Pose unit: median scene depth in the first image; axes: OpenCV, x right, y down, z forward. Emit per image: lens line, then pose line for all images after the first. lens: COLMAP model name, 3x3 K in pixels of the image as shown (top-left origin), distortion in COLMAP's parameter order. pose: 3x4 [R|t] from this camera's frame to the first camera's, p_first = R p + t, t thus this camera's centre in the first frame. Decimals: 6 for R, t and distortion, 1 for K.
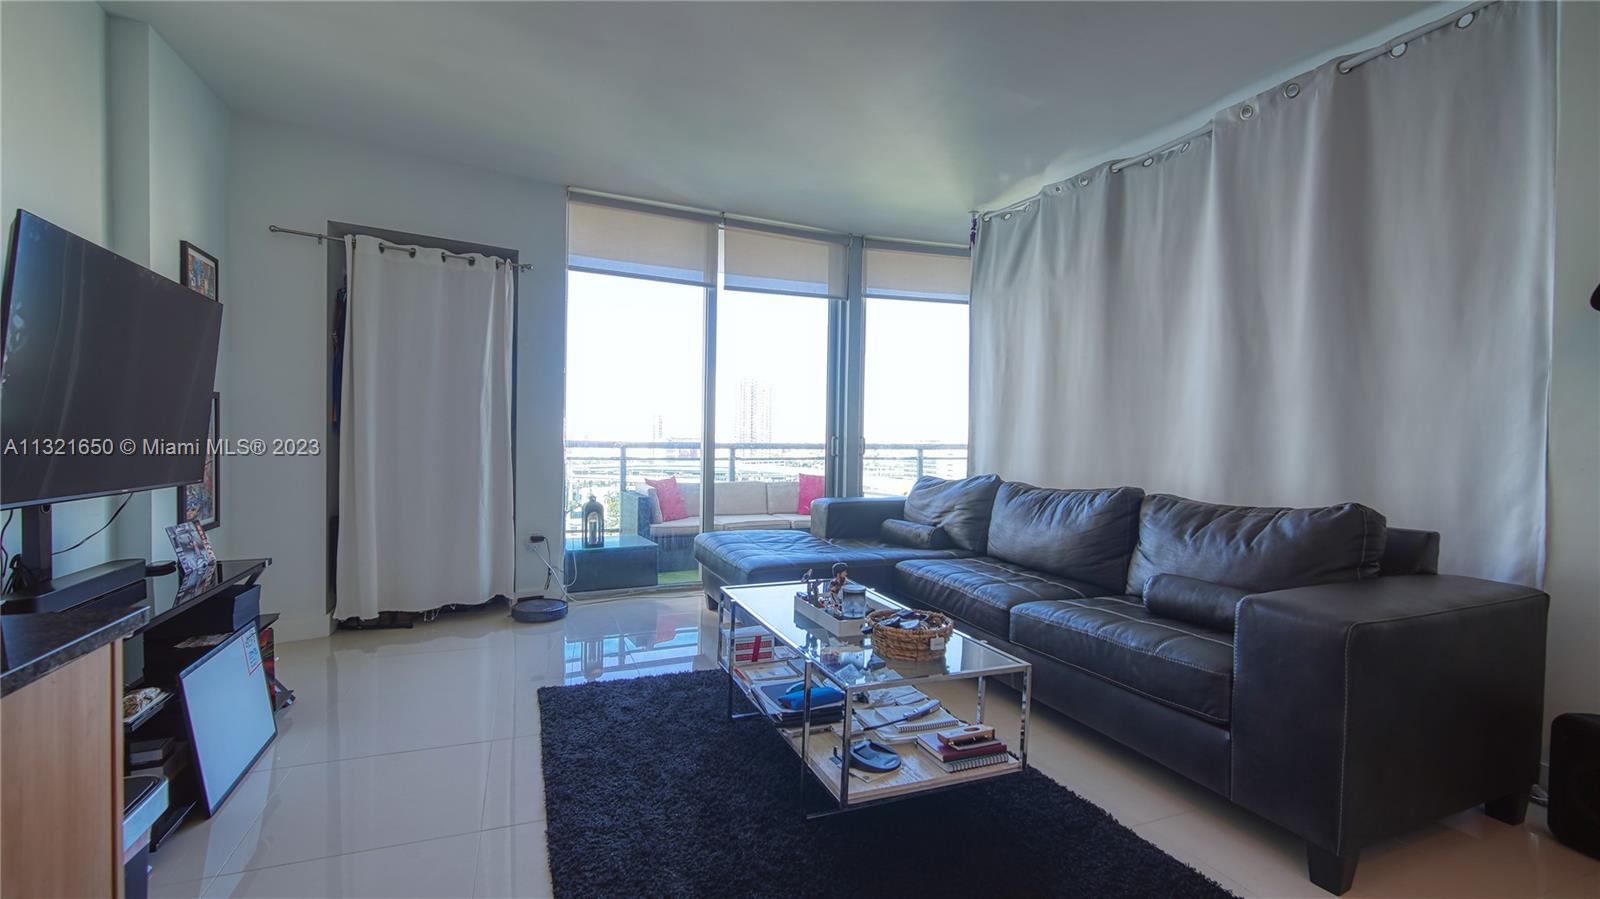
lens RADIAL K [[698.0, 0, 801.2], [0, 698.0, 447.0], [0, 0, 1]] dist [-0.015084, 0.004853]
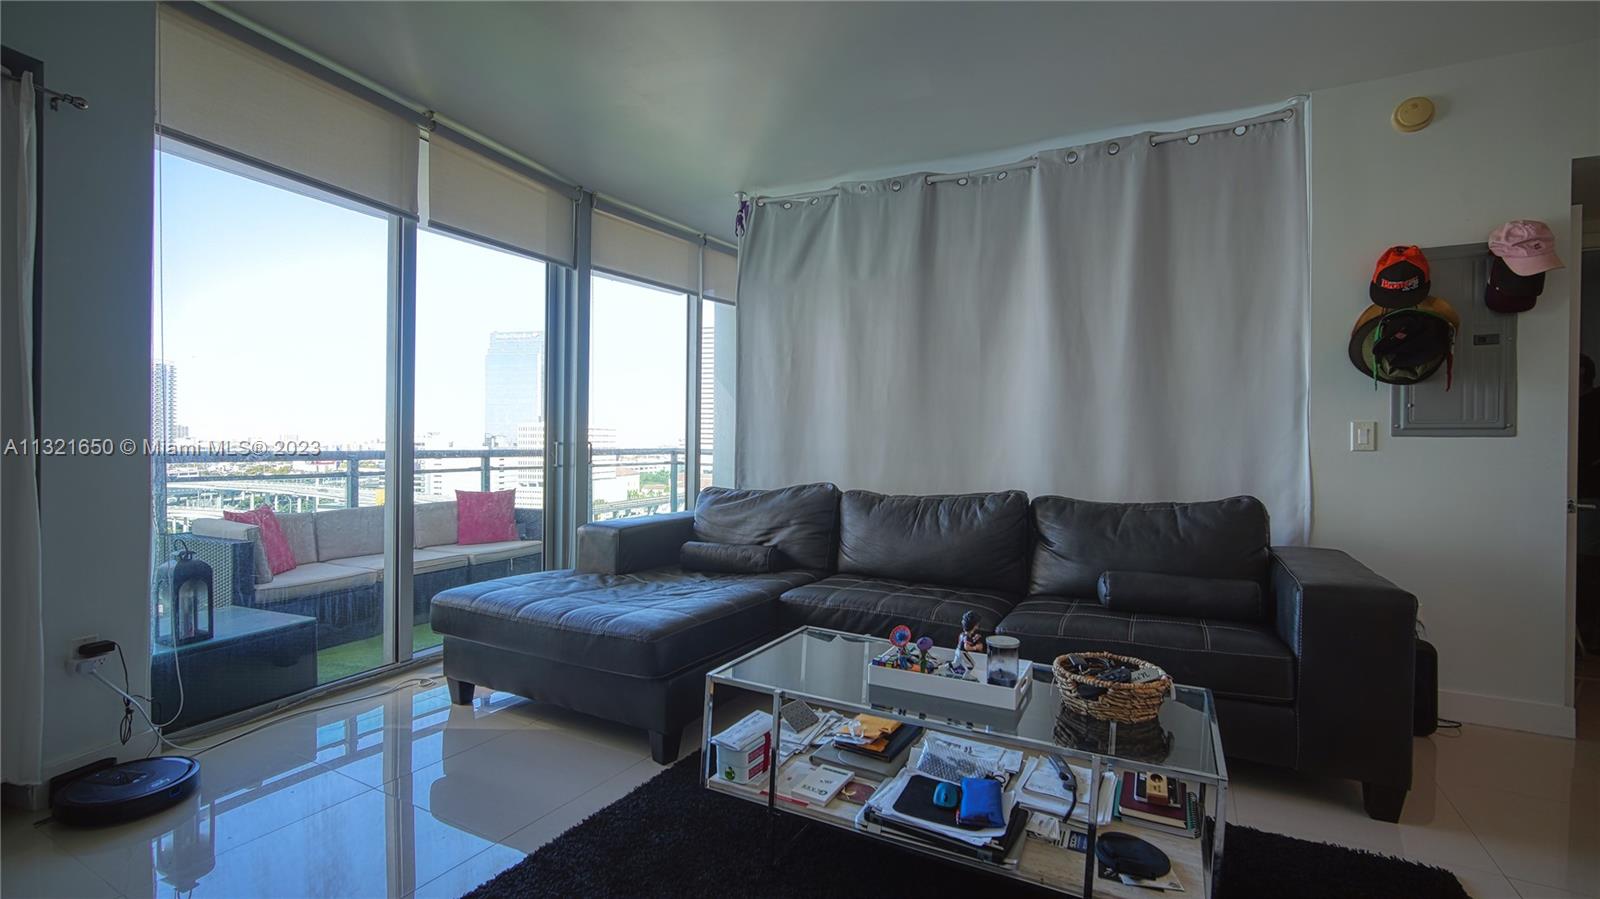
lens RADIAL K [[698.0, 0, 801.2], [0, 698.0, 442.2], [0, 0, 1]] dist [-0.015084, 0.004853]
pose [[0.766351, -0.006065, 0.642394, -0.323145], [0.011934, 0.999917, -0.004797, -0.009275], [-0.642312, 0.011343, 0.766360, 0.302560]]
